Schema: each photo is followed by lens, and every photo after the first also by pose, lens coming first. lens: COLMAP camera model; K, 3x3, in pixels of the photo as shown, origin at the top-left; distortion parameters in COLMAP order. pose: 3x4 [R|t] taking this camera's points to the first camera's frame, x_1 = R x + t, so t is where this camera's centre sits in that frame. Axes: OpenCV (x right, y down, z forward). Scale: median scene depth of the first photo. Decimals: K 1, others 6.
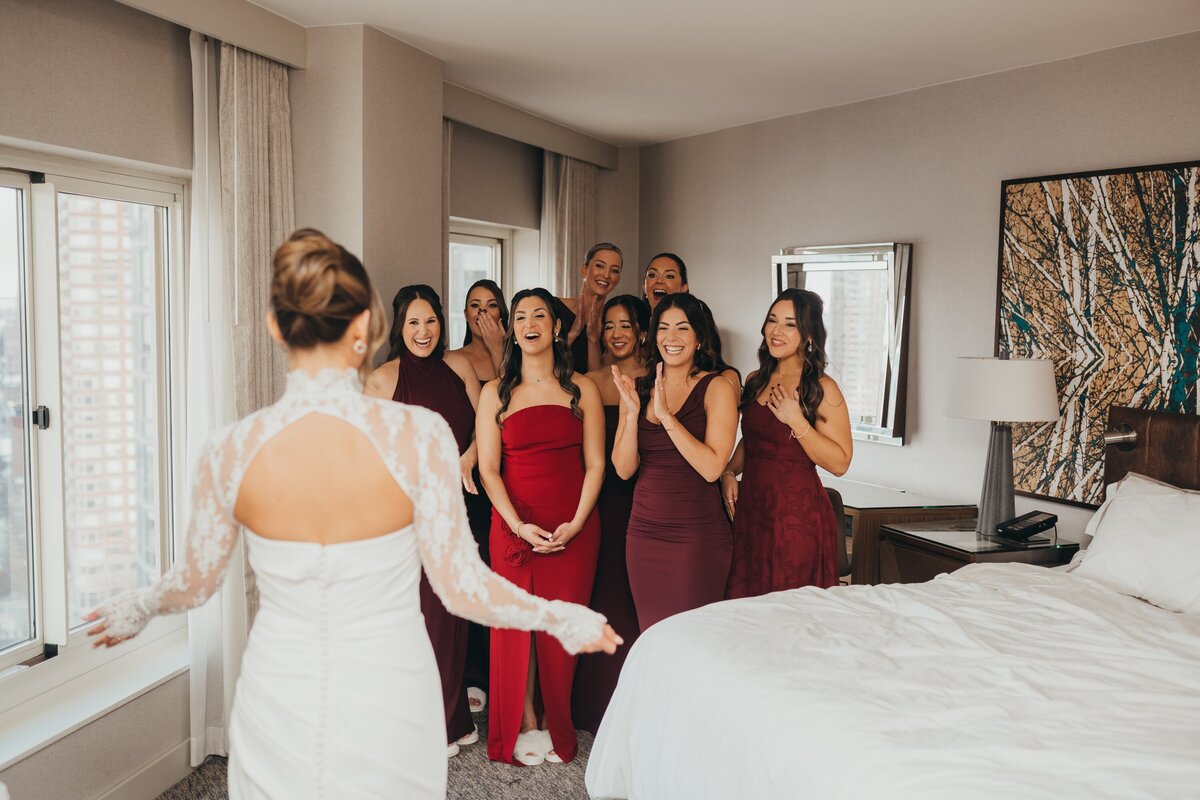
lens RADIAL K [[1179.5, 0, 604.1], [0, 1179.5, 400.8], [0, 0, 1]] dist [0.001876, 0.000000]
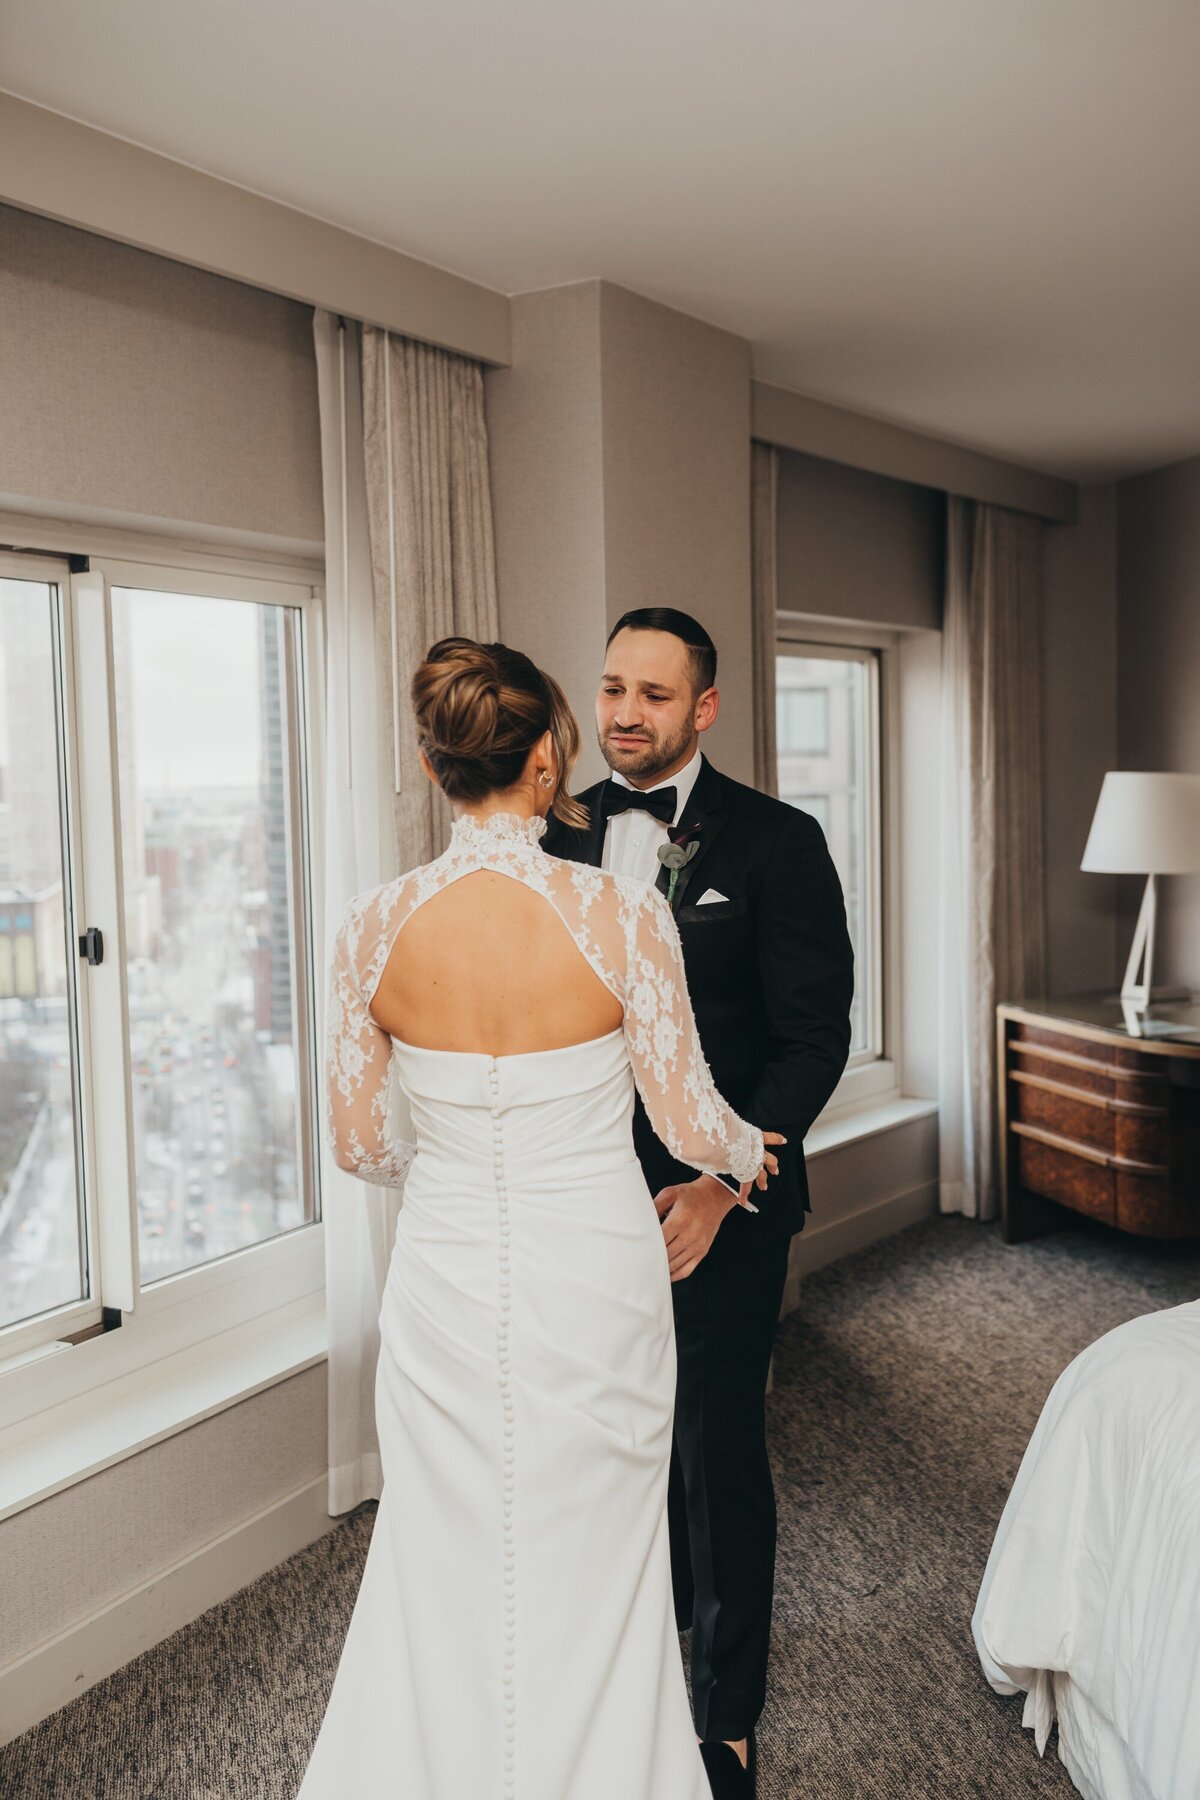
lens RADIAL K [[1769.2, 0, 596.2], [0, 1769.2, 904.4], [0, 0, 1]] dist [0.001876, 0.000000]
pose [[0.962126, -0.011928, -0.272343, 0.033450], [0.009300, 0.999897, -0.010940, 0.004111], [0.272445, 0.007993, 0.962138, 0.149902]]
